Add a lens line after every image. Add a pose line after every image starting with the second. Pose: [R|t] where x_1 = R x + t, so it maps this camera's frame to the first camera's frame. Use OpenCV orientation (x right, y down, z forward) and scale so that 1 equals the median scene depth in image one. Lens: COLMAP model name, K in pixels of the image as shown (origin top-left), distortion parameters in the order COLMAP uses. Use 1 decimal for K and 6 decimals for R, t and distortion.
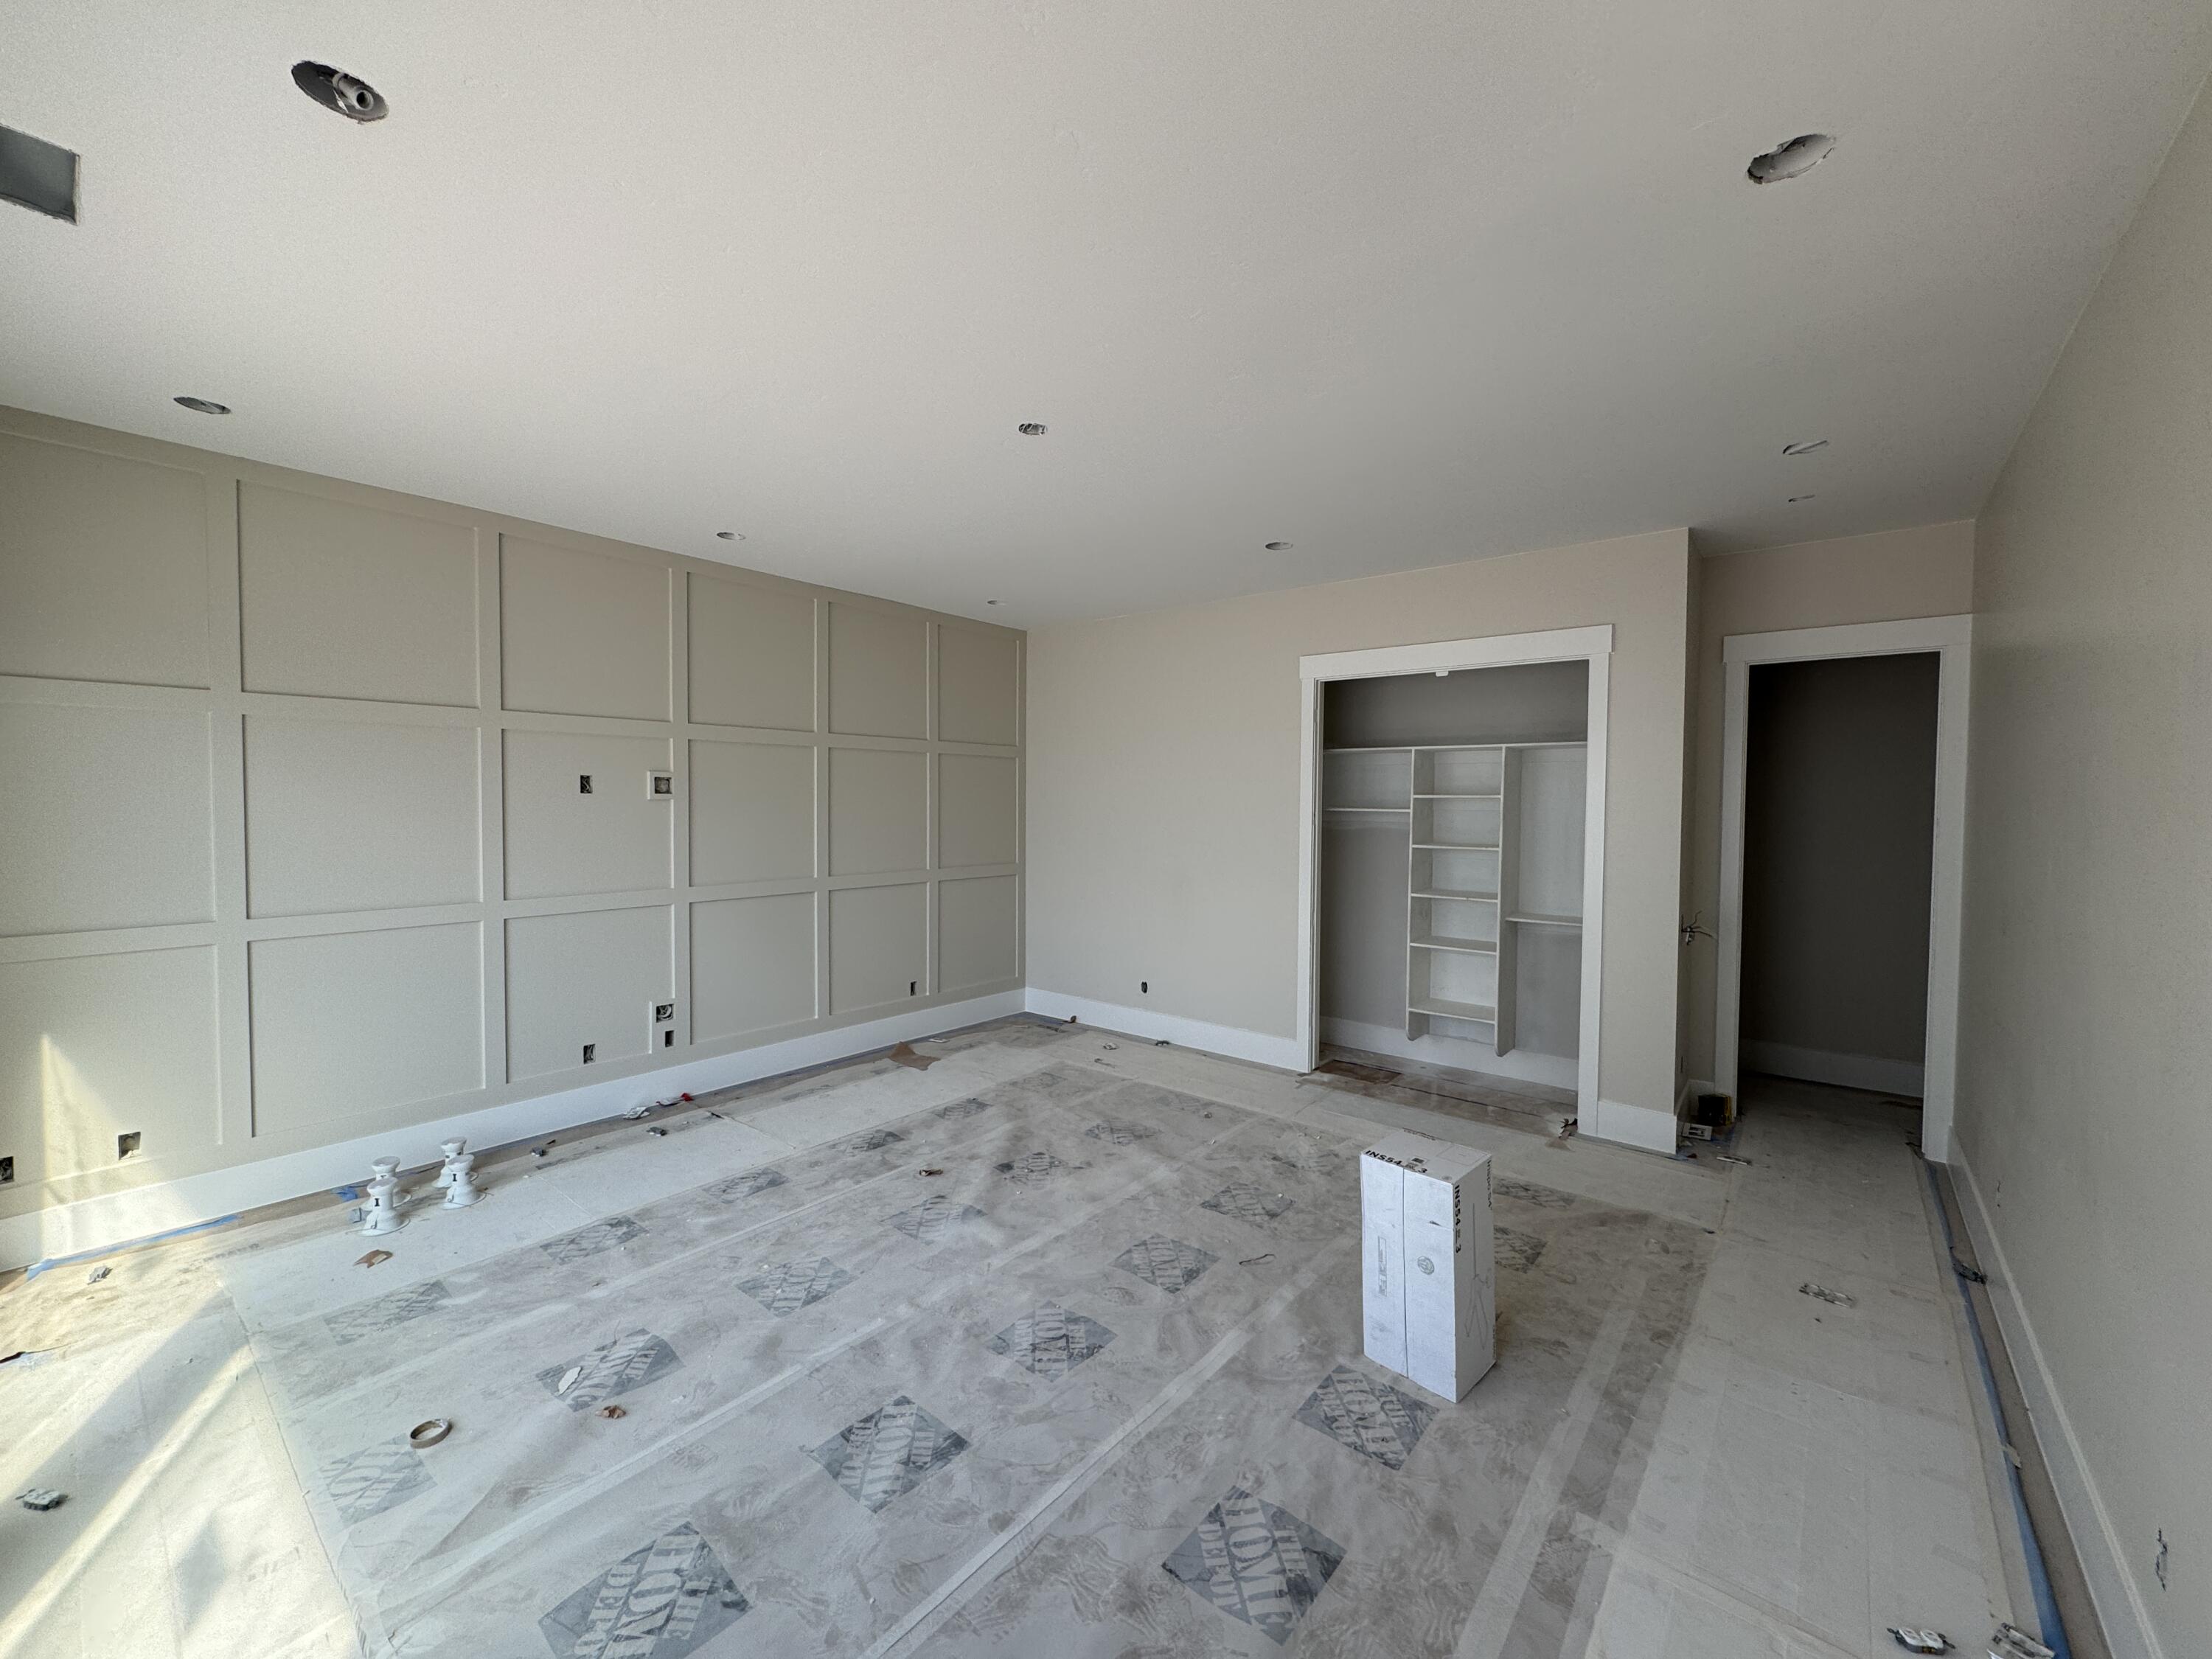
lens RADIAL K [[879.1, 0, 1105.4], [0, 879.1, 826.7], [0, 0, 1]] dist [-0.000874, 0.000470]
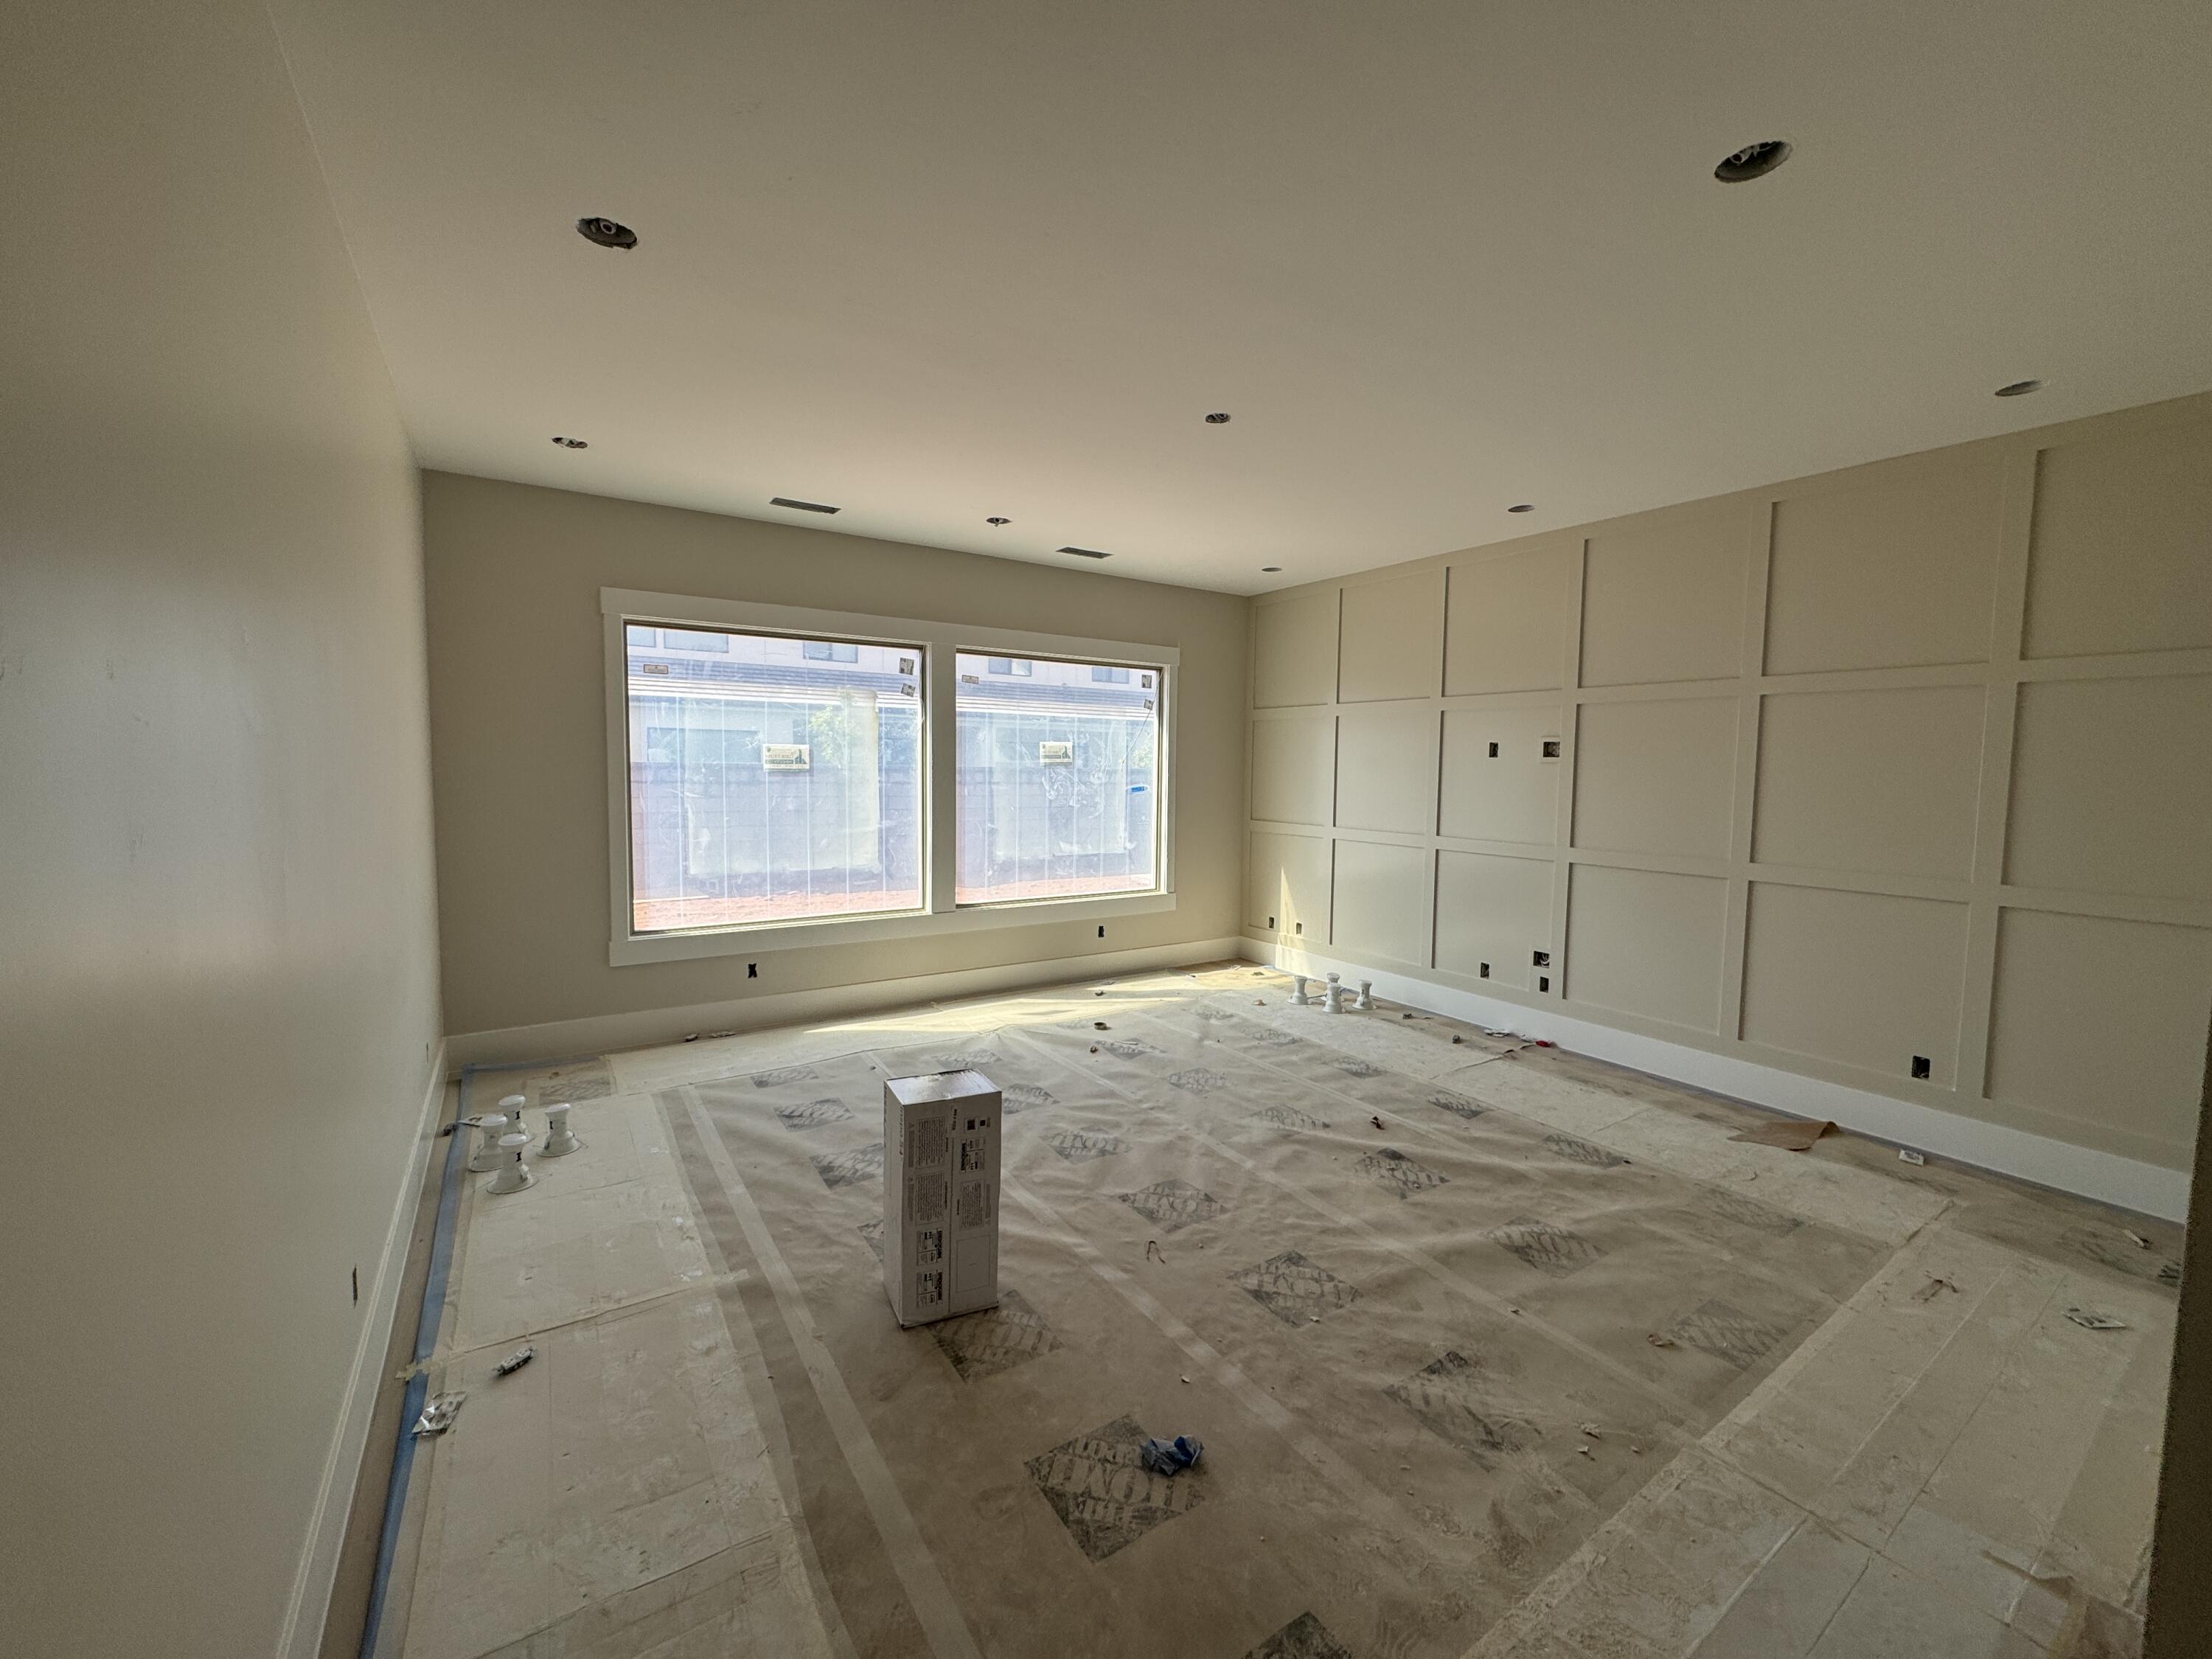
lens RADIAL K [[879.1, 0, 1105.4], [0, 879.1, 826.7], [0, 0, 1]] dist [-0.000874, 0.000470]
pose [[-0.291618, 0.054264, -0.954994, 0.834545], [-0.048832, 0.996243, 0.071519, -0.003781], [0.955287, 0.067491, -0.287873, 0.961202]]
